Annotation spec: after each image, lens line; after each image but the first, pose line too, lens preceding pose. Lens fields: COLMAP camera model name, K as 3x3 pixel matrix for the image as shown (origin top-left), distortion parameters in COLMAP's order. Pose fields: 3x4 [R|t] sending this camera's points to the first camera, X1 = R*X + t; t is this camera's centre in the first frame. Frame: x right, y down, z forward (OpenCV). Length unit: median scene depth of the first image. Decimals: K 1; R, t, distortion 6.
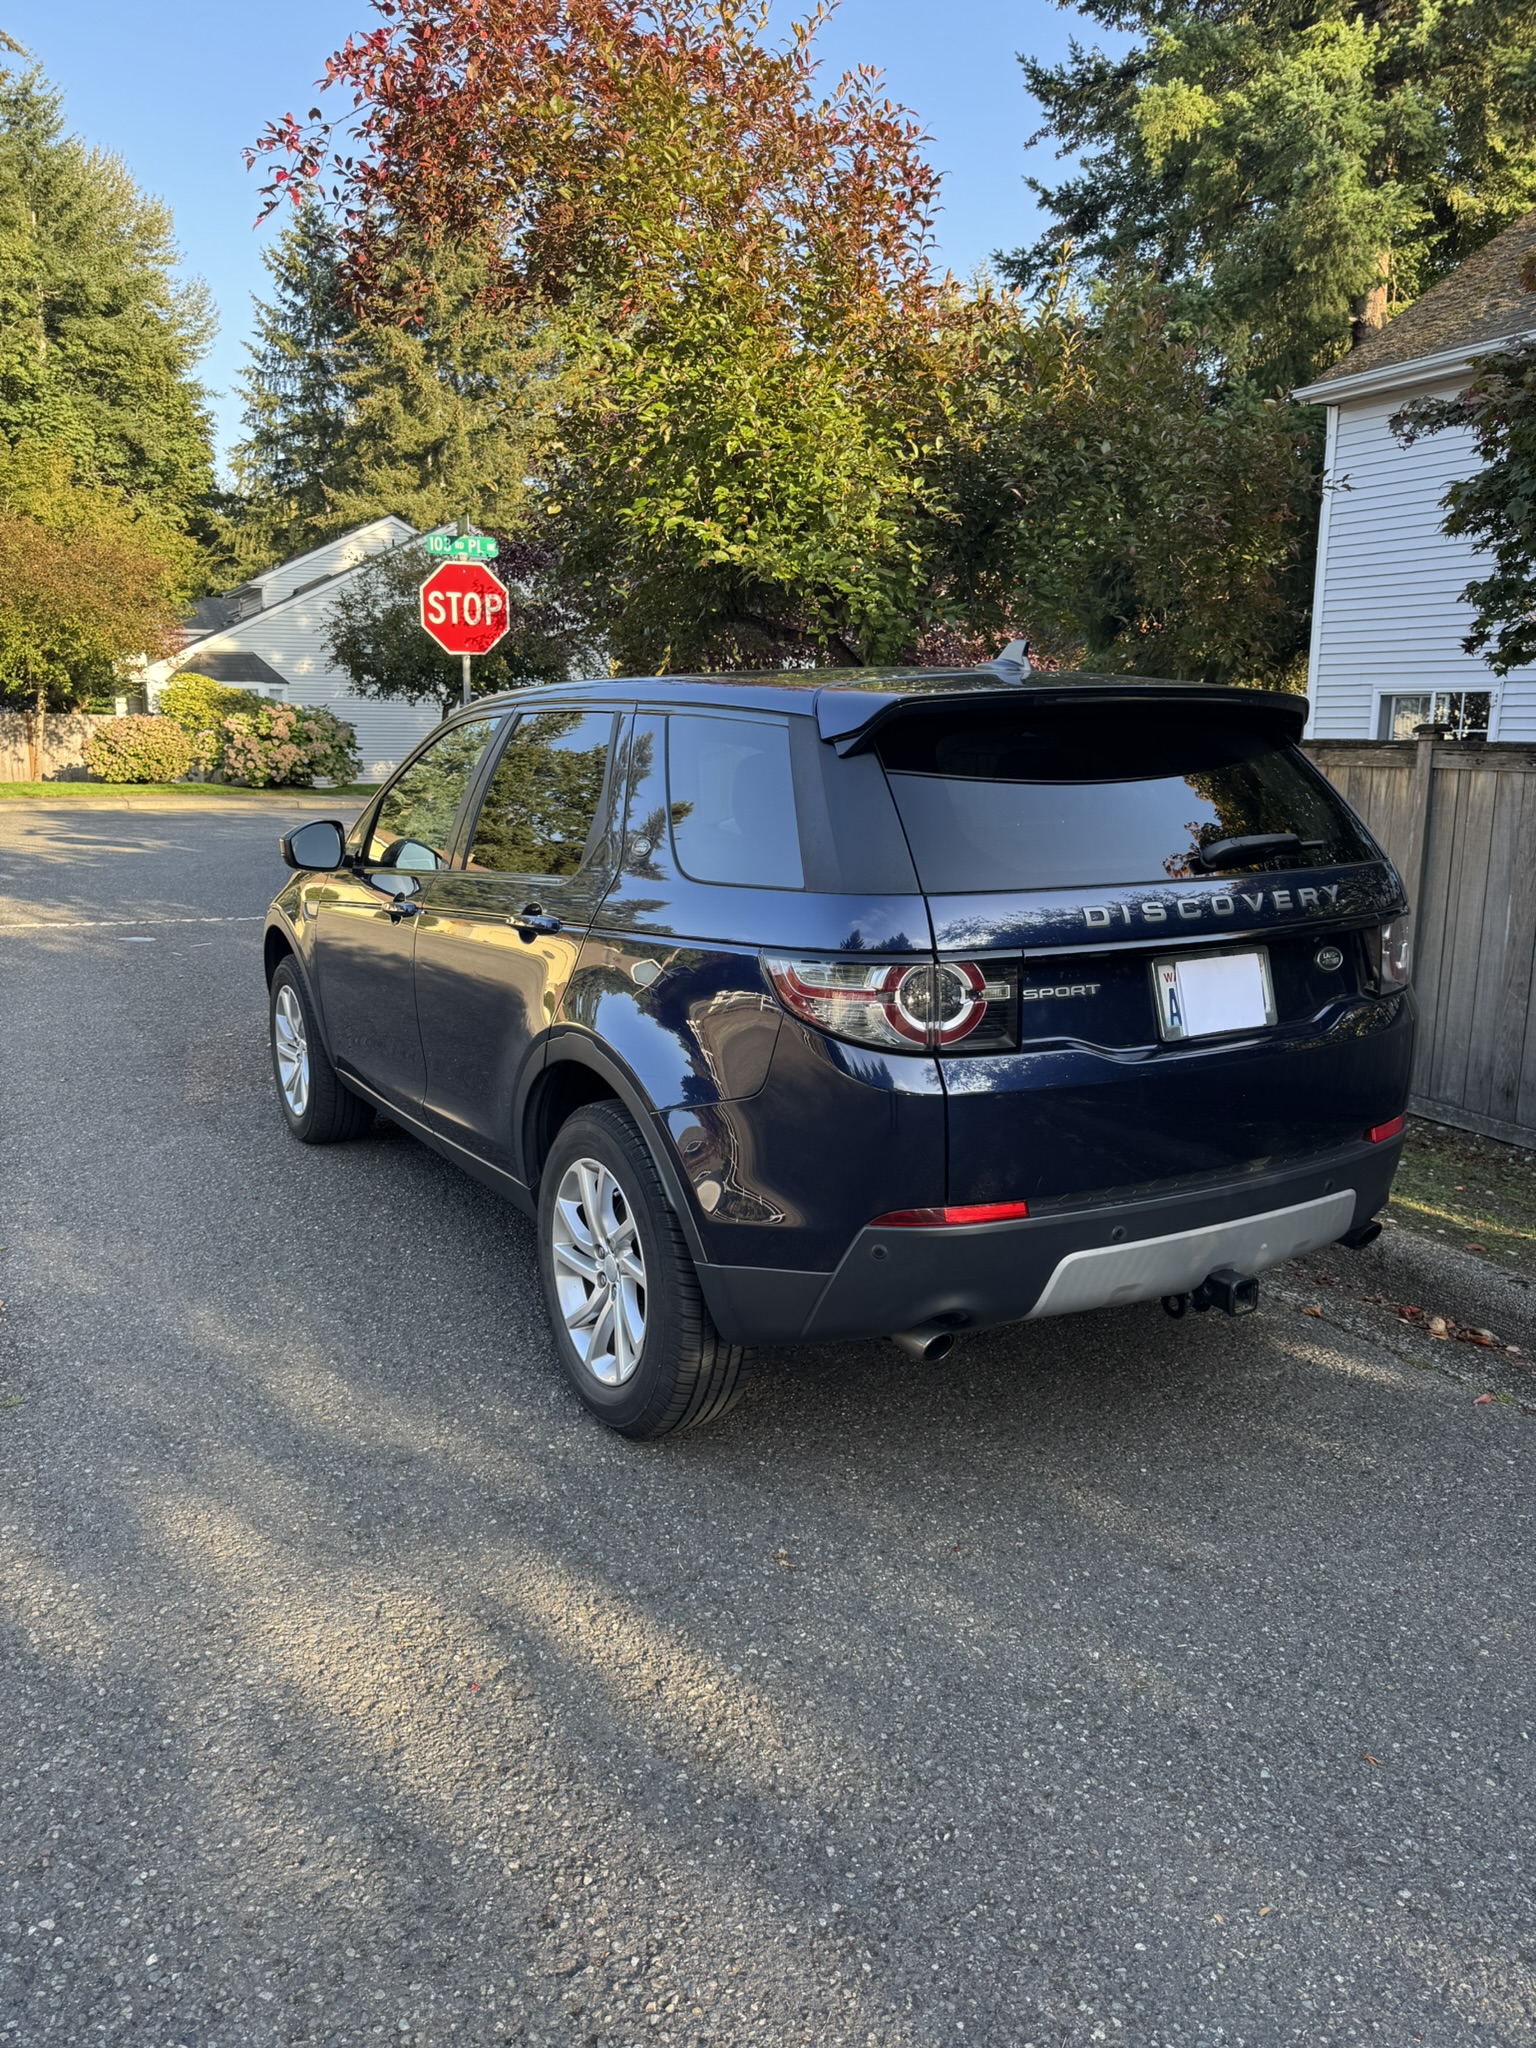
lens RADIAL K [[1421.1, 0, 768.0], [0, 1421.1, 1024.0], [0, 0, 1]] dist [0.108627, -0.235648]
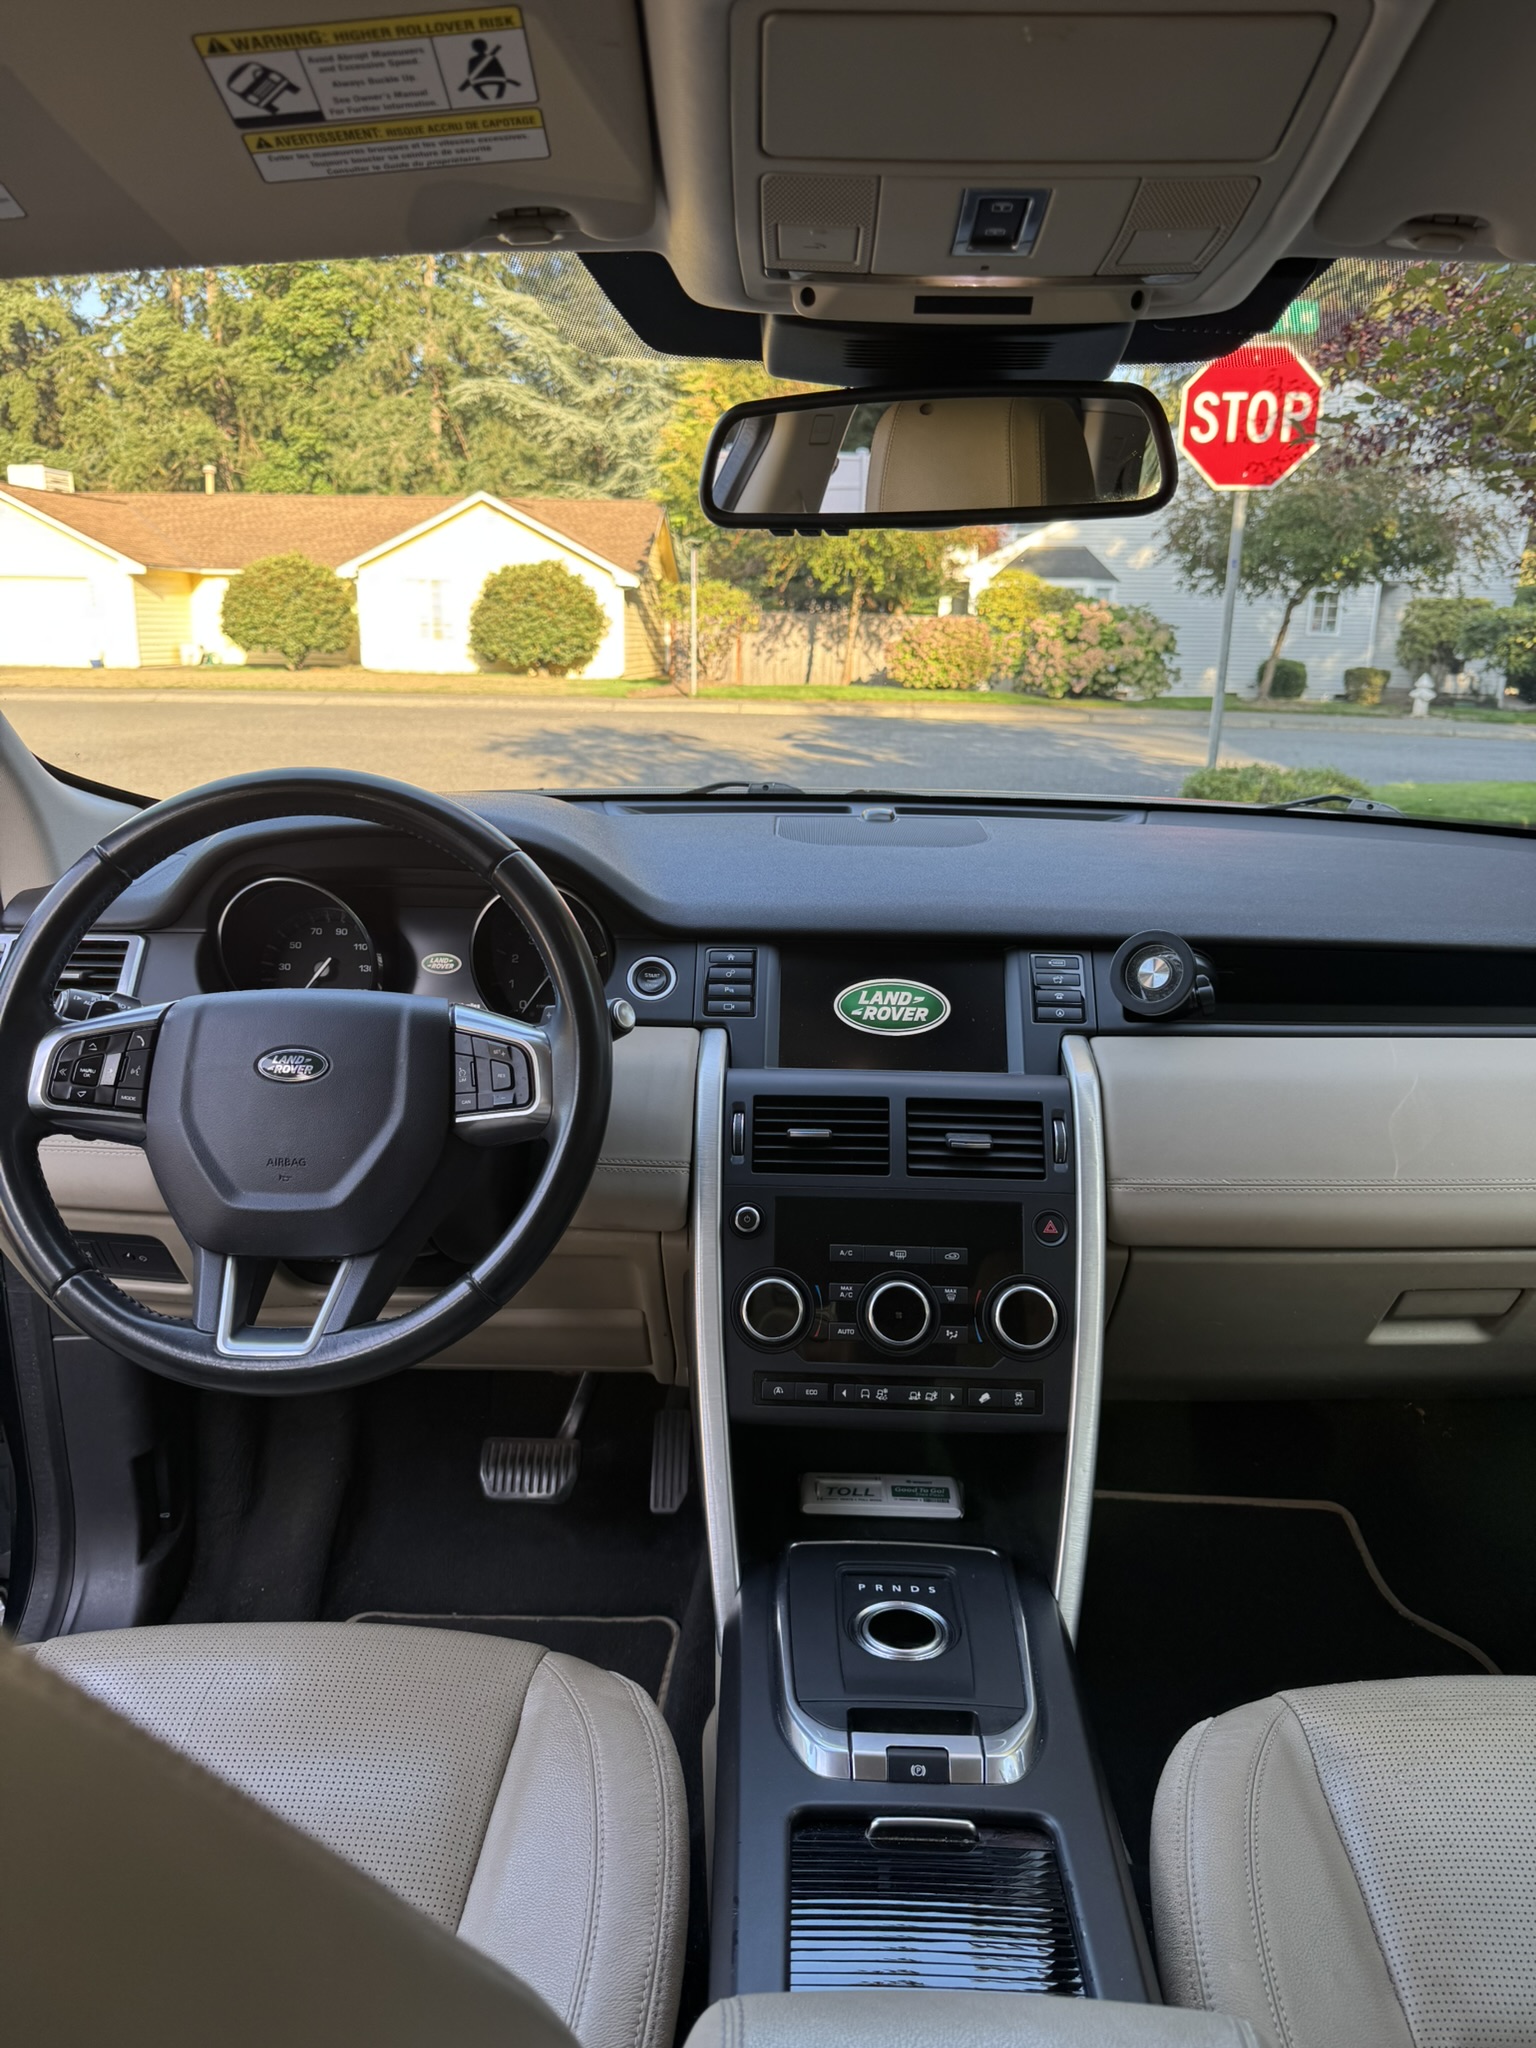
lens RADIAL K [[1421.1, 0, 768.0], [0, 1421.1, 1024.0], [0, 0, 1]] dist [0.108627, -0.235648]
pose [[0.837769, 0.153309, -0.524060, -0.006900], [-0.122752, 0.988087, 0.092824, -0.024648], [0.532047, -0.013436, 0.846608, 0.147203]]
